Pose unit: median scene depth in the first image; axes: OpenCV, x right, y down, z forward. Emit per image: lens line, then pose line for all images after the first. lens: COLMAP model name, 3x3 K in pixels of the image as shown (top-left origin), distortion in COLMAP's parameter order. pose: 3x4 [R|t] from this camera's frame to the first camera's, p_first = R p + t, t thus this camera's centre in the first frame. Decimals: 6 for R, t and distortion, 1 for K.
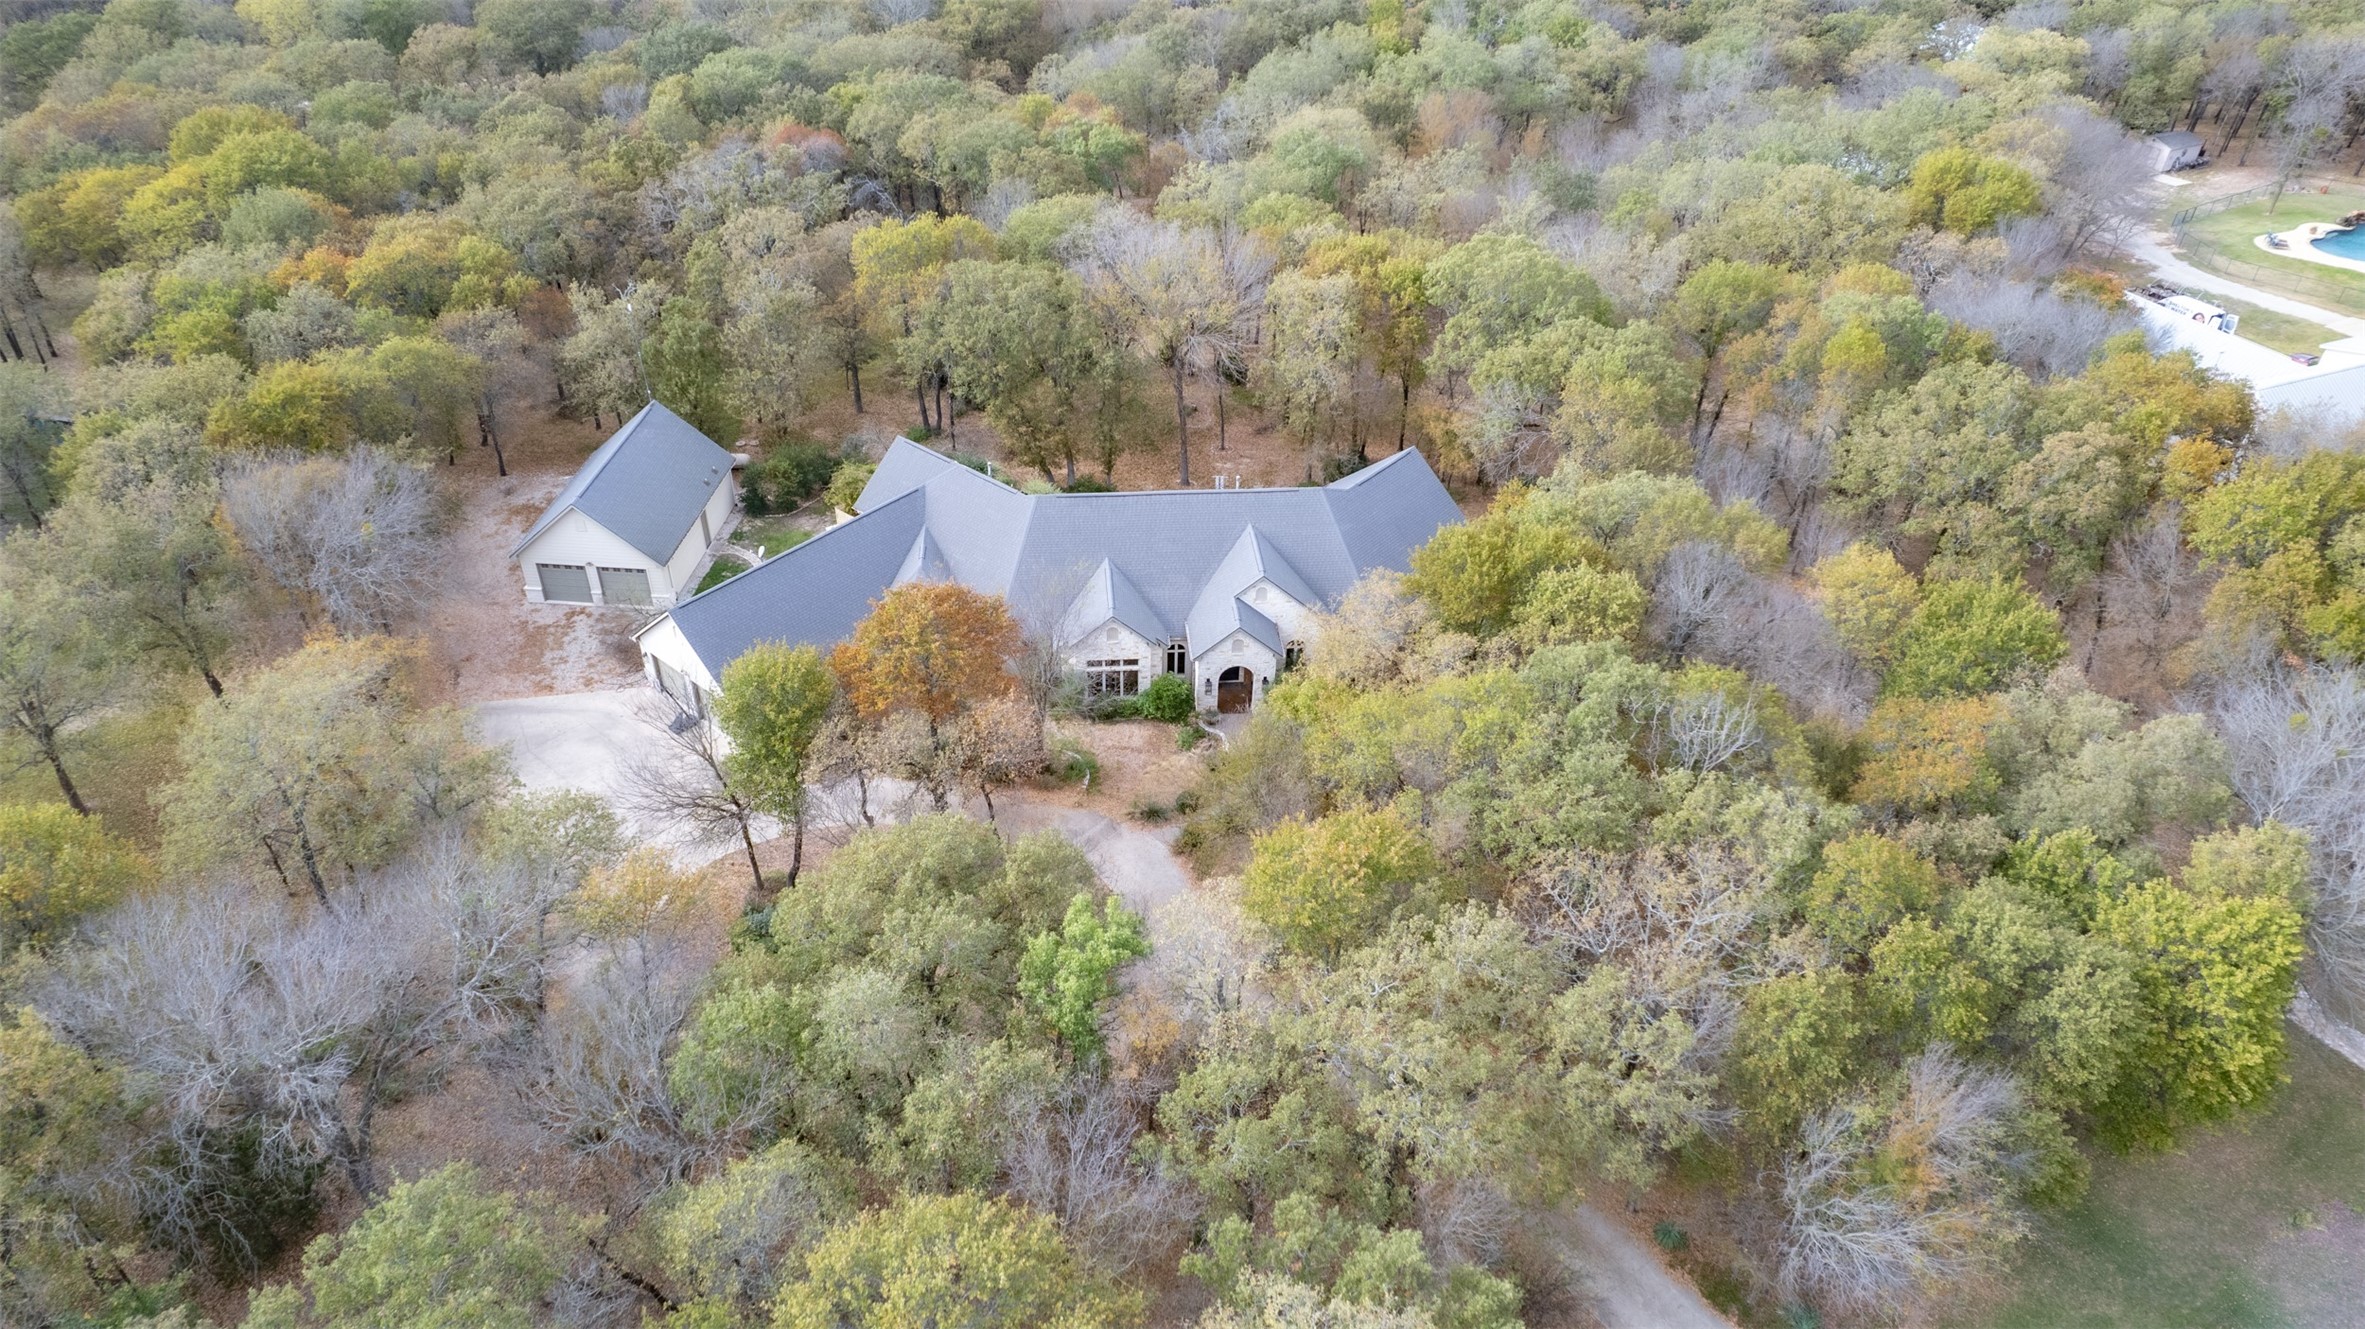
lens RADIAL K [[1466.4, 0, 1182.5], [0, 1466.4, 664.5], [0, 0, 1]] dist [-0.055181, 0.051685]
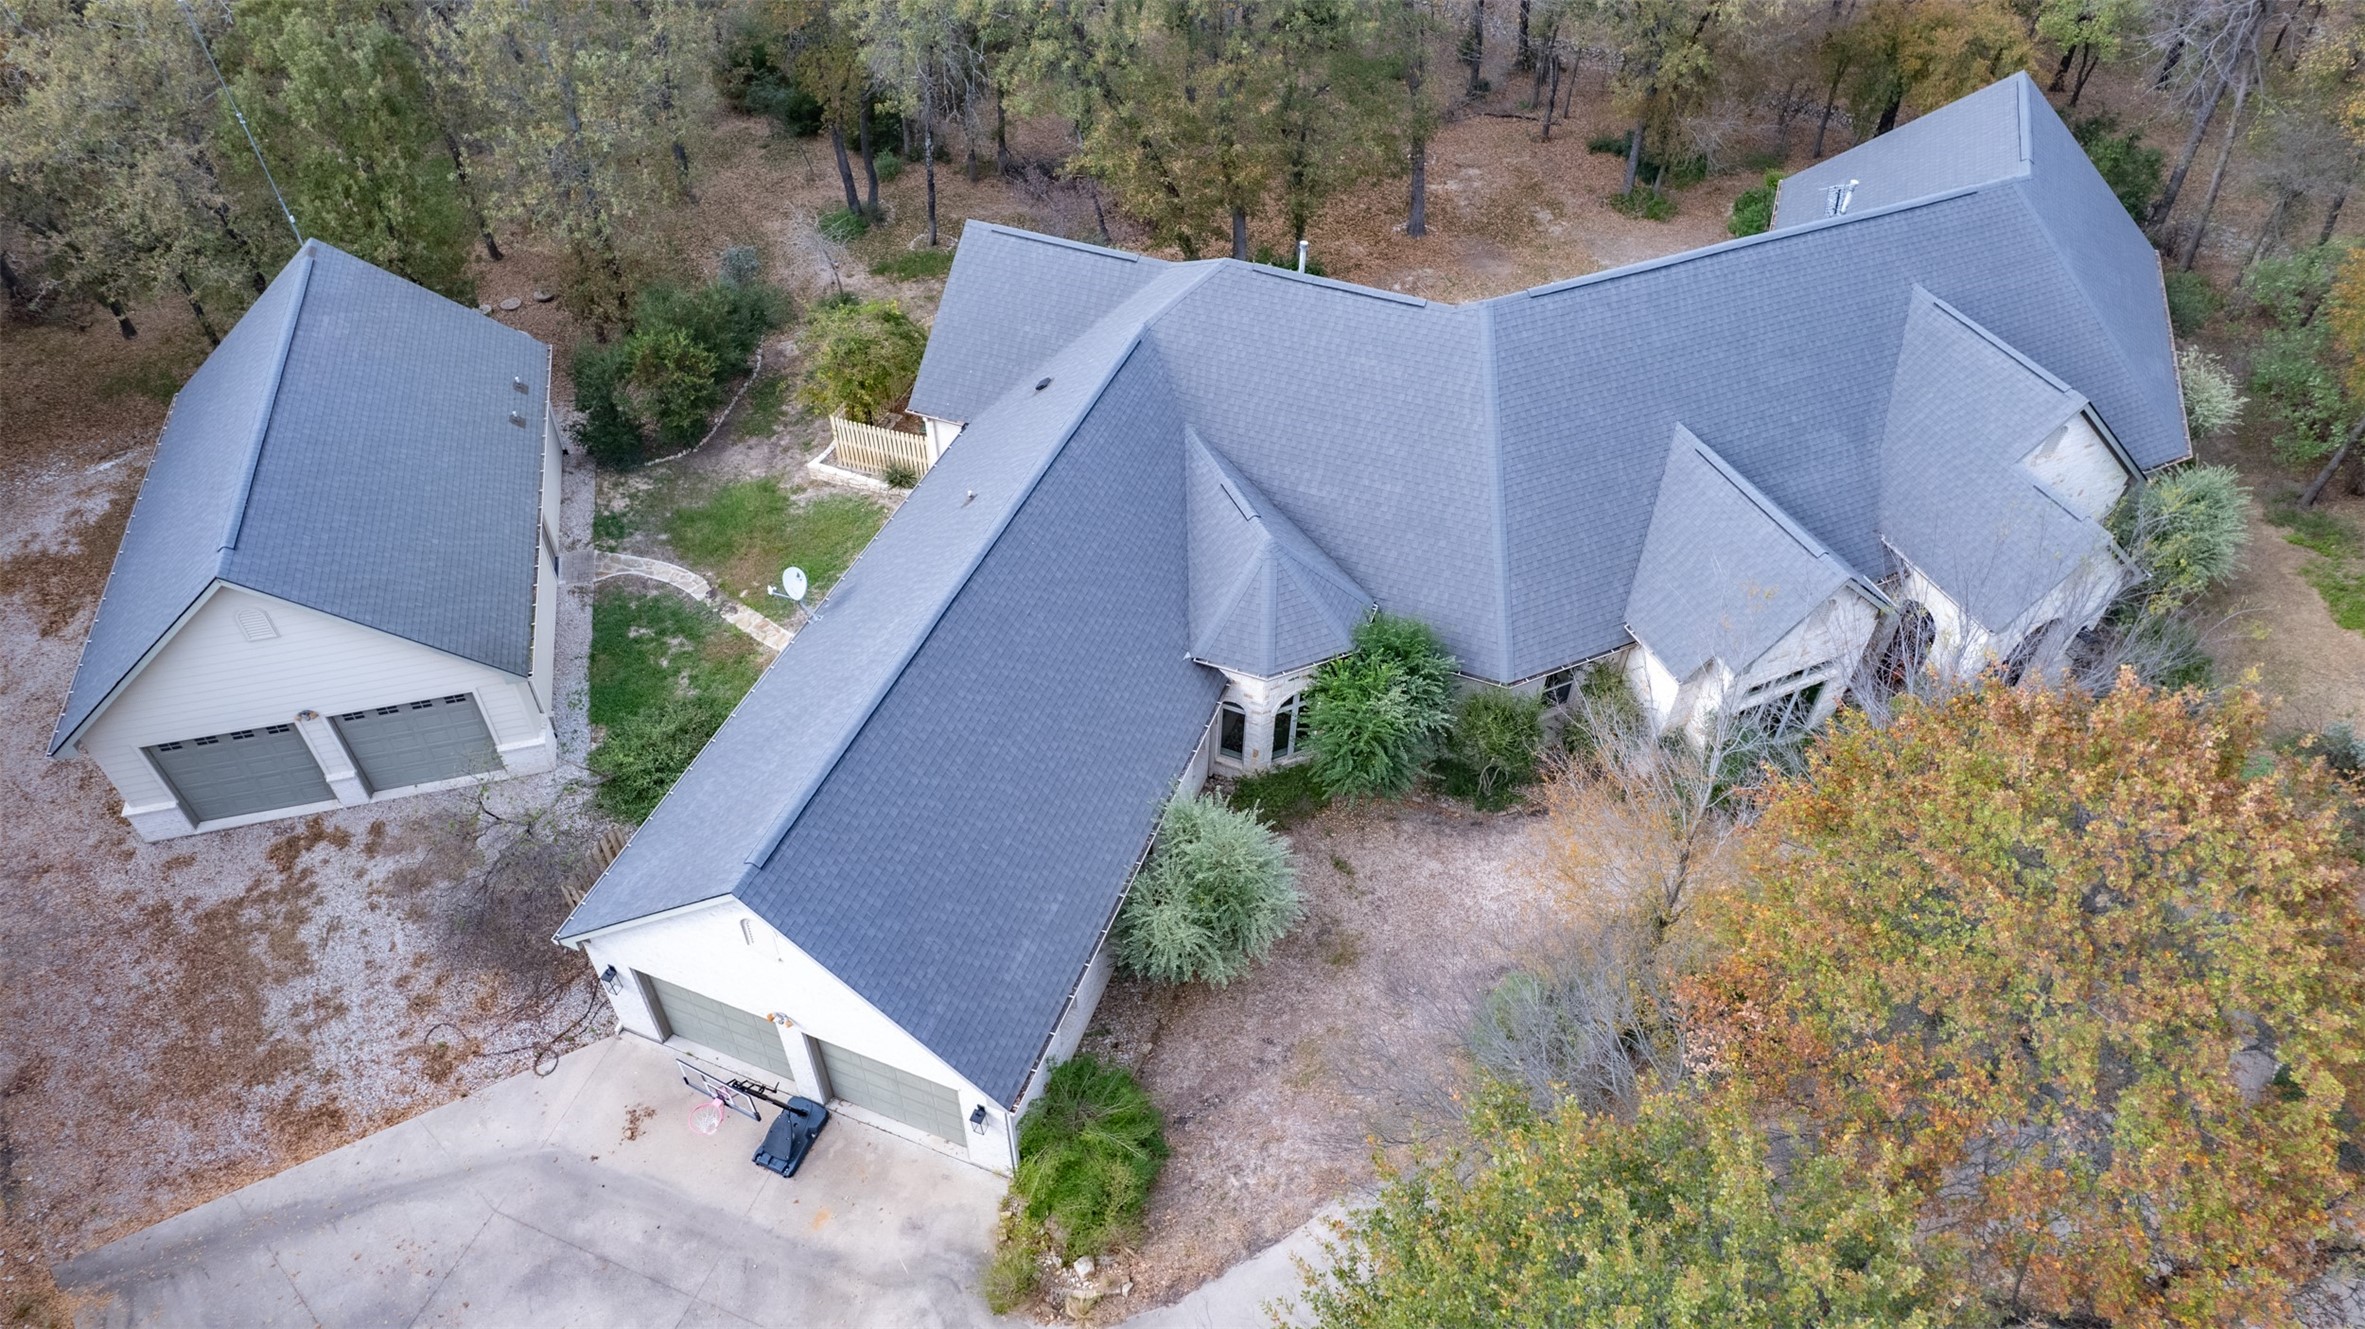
lens RADIAL K [[1466.4, 0, 1182.5], [0, 1466.4, 664.5], [0, 0, 1]] dist [-0.055181, 0.051685]
pose [[0.944040, -0.237158, 0.229226, -0.276502], [0.195584, 0.962120, 0.189924, -0.106086], [-0.265585, -0.134463, 0.954664, 0.588848]]
